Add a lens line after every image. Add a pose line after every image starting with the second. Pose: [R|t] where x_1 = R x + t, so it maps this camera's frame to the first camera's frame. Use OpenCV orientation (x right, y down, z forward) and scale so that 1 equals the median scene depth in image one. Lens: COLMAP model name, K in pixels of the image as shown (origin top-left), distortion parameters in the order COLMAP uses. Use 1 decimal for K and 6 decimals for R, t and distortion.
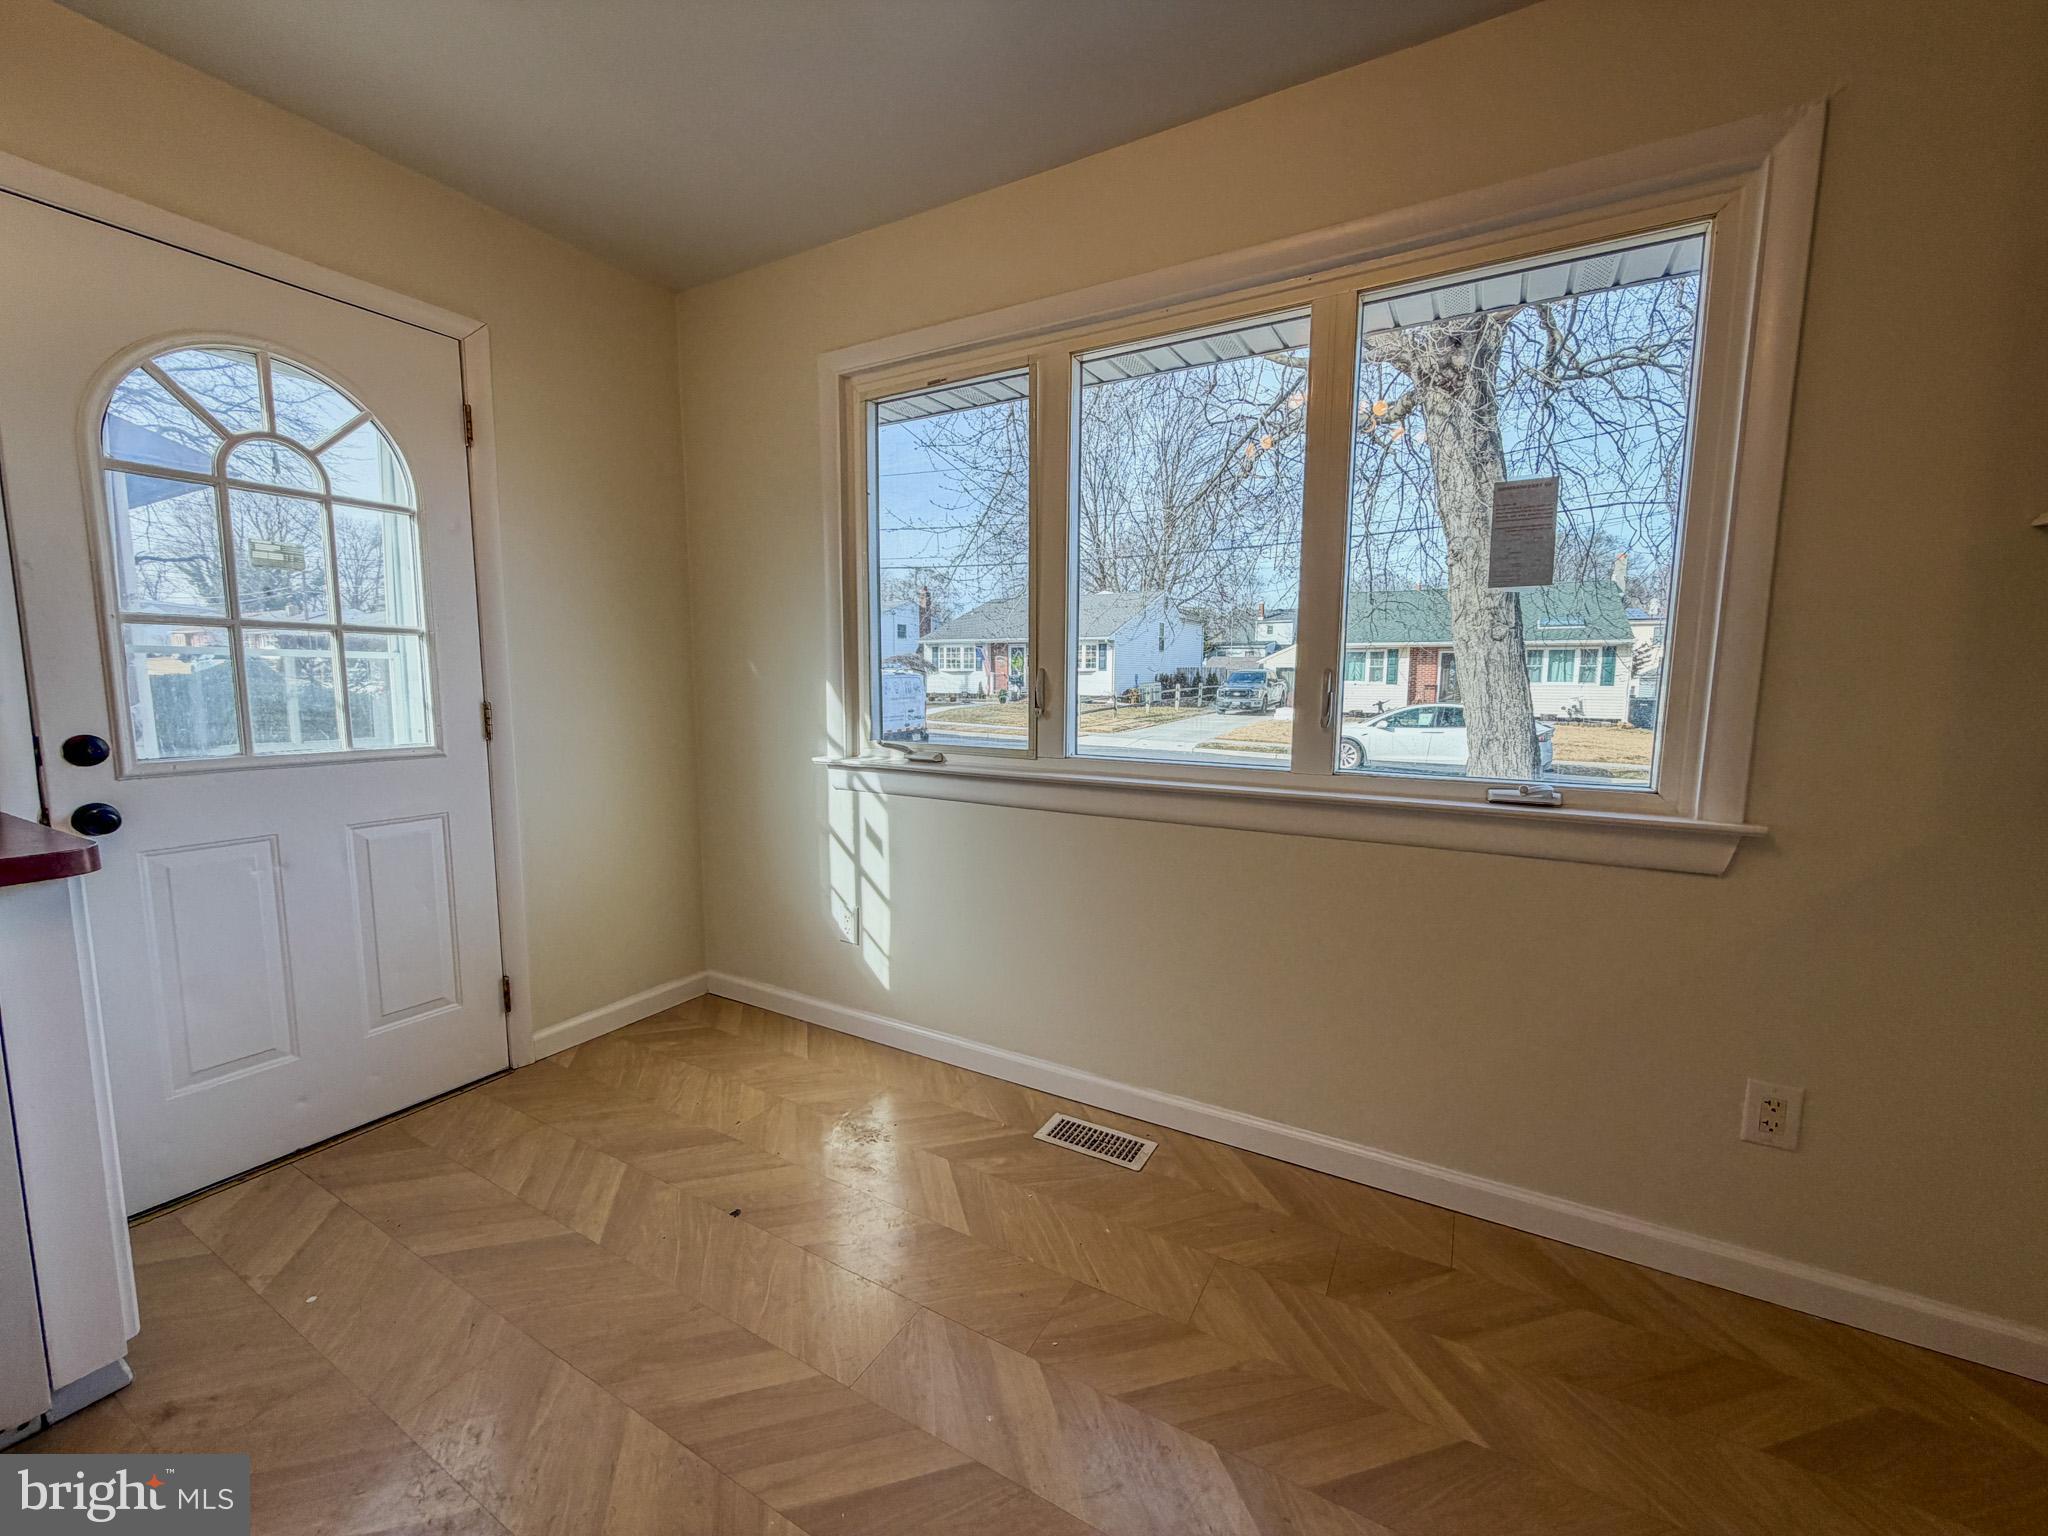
lens RADIAL K [[814.3, 0, 1016.7], [0, 814.3, 766.8], [0, 0, 1]] dist [0.000793, 0.000052]
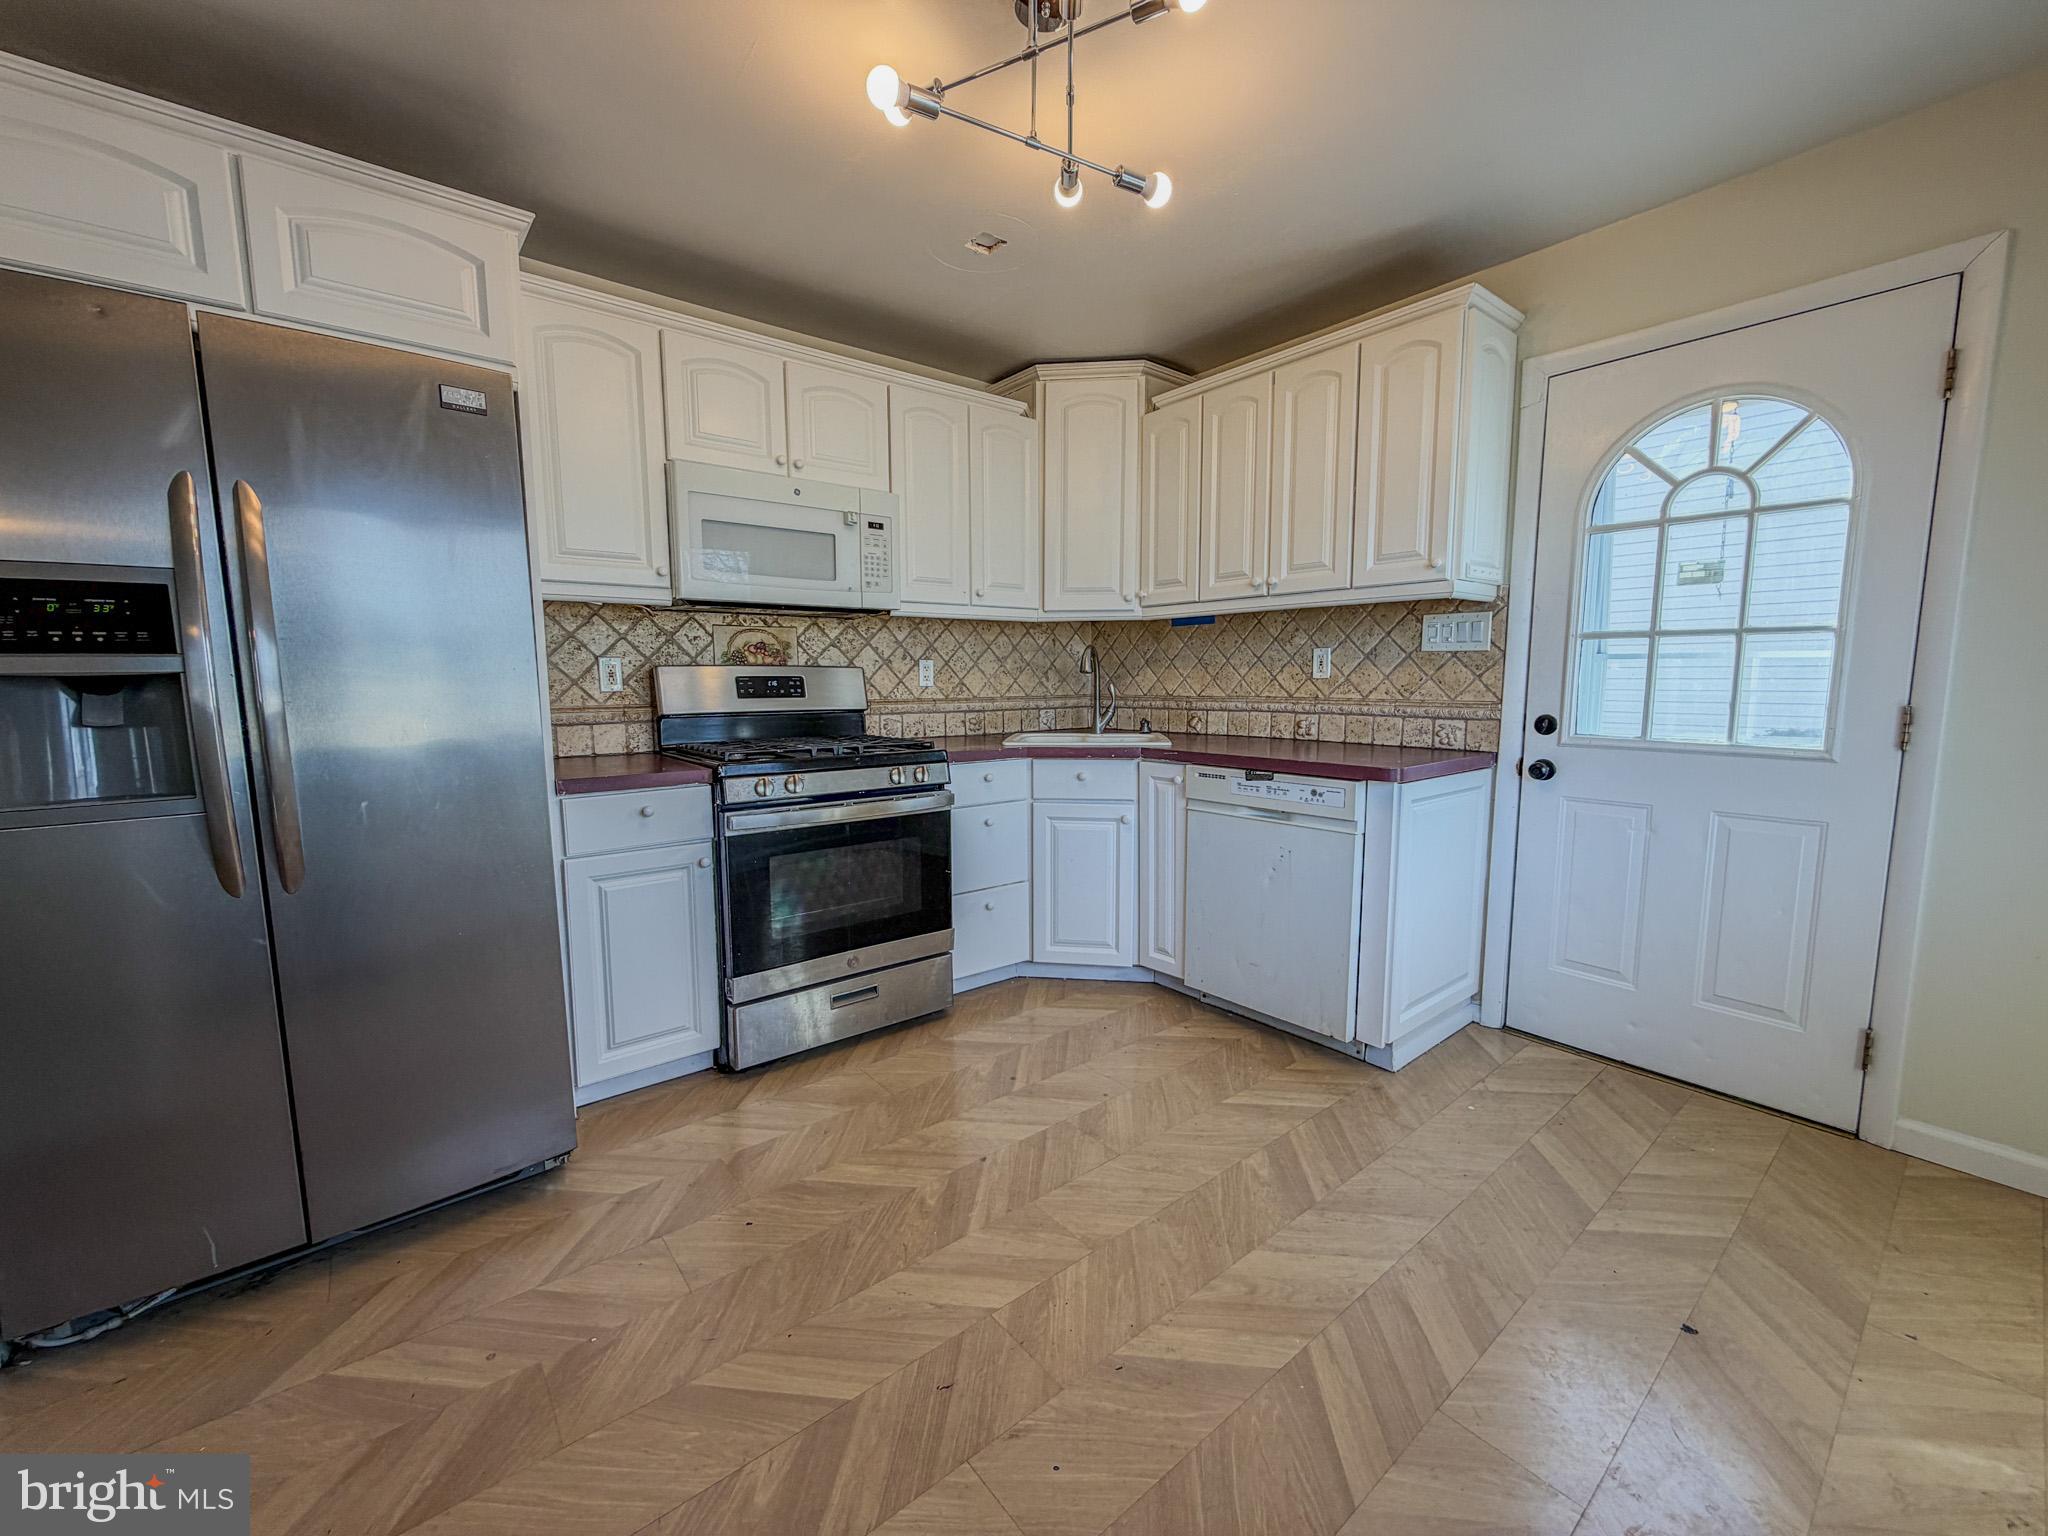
lens RADIAL K [[814.3, 0, 1013.3], [0, 814.3, 766.0], [0, 0, 1]] dist [0.000793, 0.000052]
pose [[-0.373528, 0.100724, -0.922134, 0.553745], [-0.098476, 0.984164, 0.147389, -0.059311], [0.922377, 0.145862, -0.357694, 0.530307]]
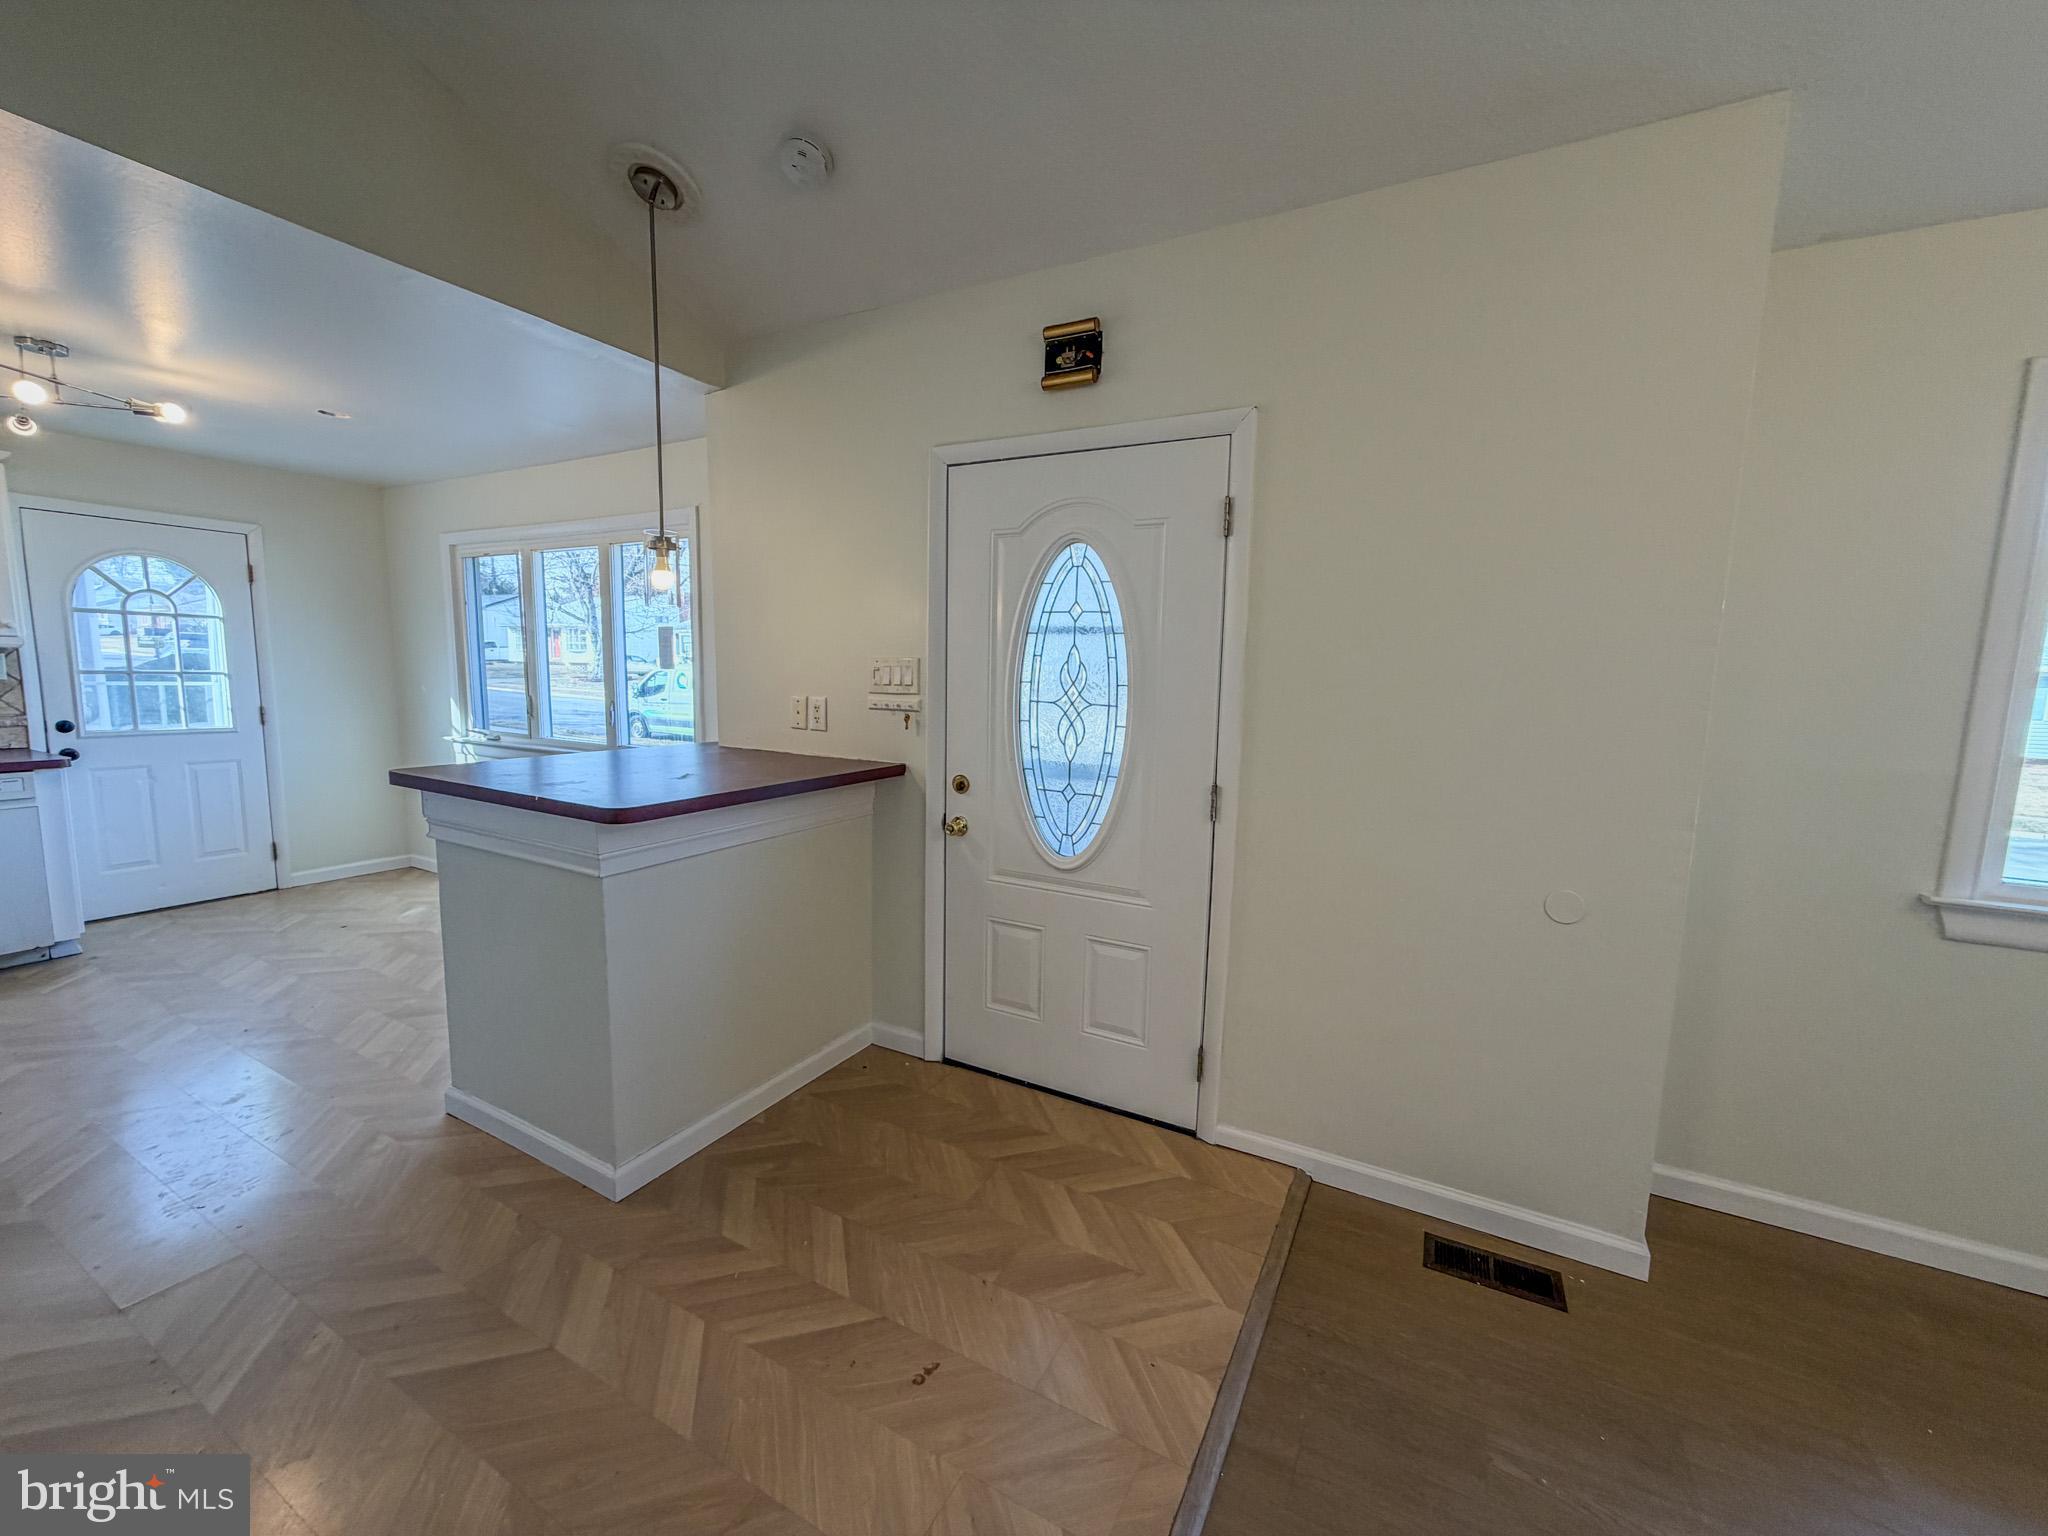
lens RADIAL K [[814.3, 0, 1014.8], [0, 814.3, 768.7], [0, 0, 1]] dist [0.000793, 0.000052]
pose [[0.999780, 0.016608, 0.012837, 1.424635], [-0.016720, 0.999822, 0.008723, 0.031268], [-0.012690, -0.008936, 0.999880, -1.258799]]
